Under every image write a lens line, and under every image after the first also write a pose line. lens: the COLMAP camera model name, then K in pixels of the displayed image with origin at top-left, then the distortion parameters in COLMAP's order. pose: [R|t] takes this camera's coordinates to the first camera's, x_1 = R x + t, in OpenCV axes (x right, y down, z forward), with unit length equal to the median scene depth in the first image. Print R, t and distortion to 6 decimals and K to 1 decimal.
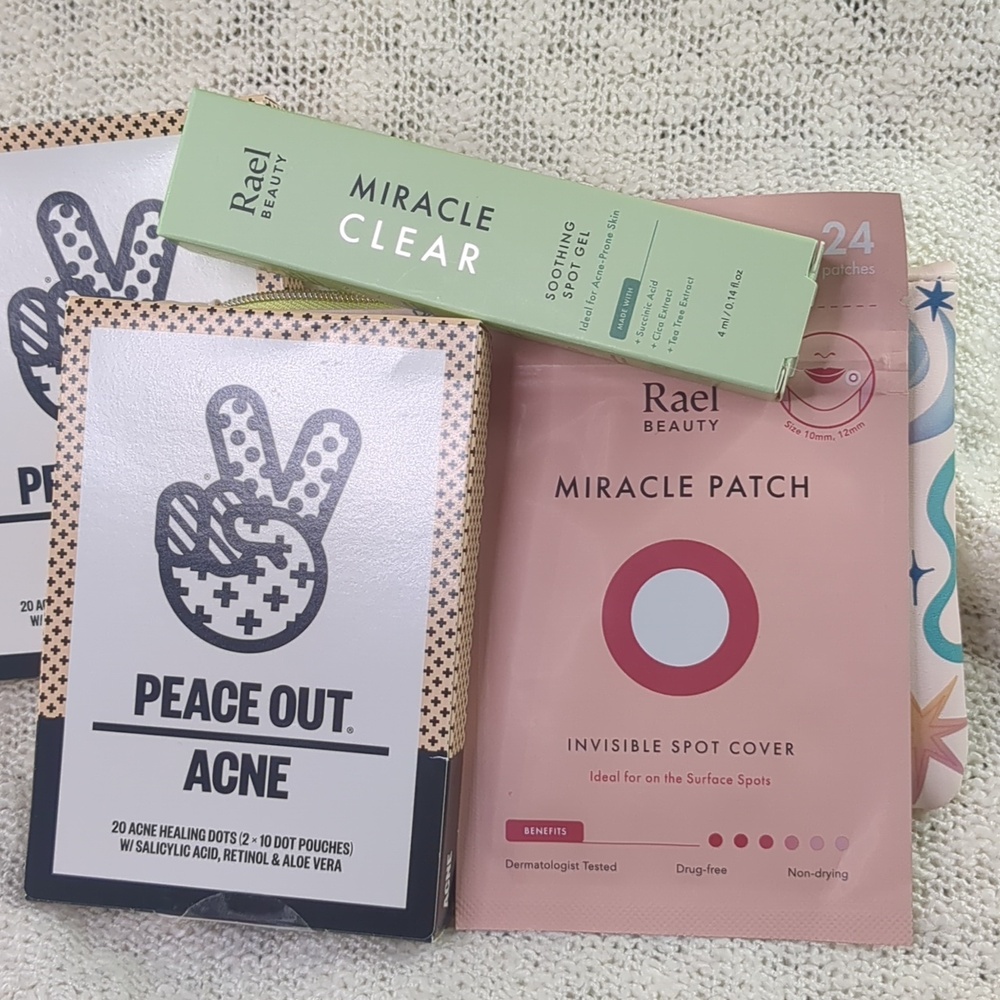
lens RADIAL K [[1804.0, 0, 498.8], [0, 1804.0, 521.9], [0, 0, 1]] dist [0.100798, -0.325332]
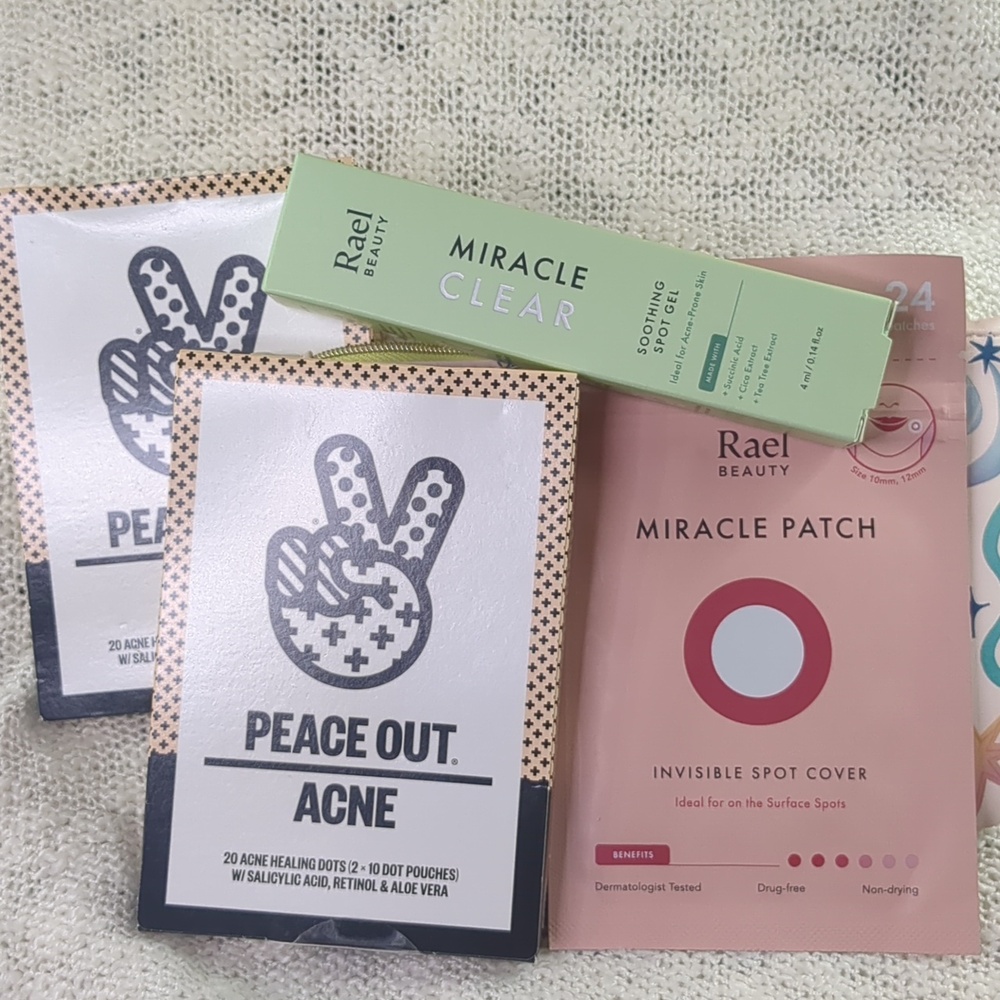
lens RADIAL K [[1804.0, 0, 498.8], [0, 1804.0, 521.9], [0, 0, 1]] dist [0.100798, -0.325332]
pose [[0.997084, -0.005109, 0.076137, -0.134471], [0.006050, 0.999908, -0.012133, -0.011456], [-0.076068, 0.012559, 0.997024, -0.052971]]
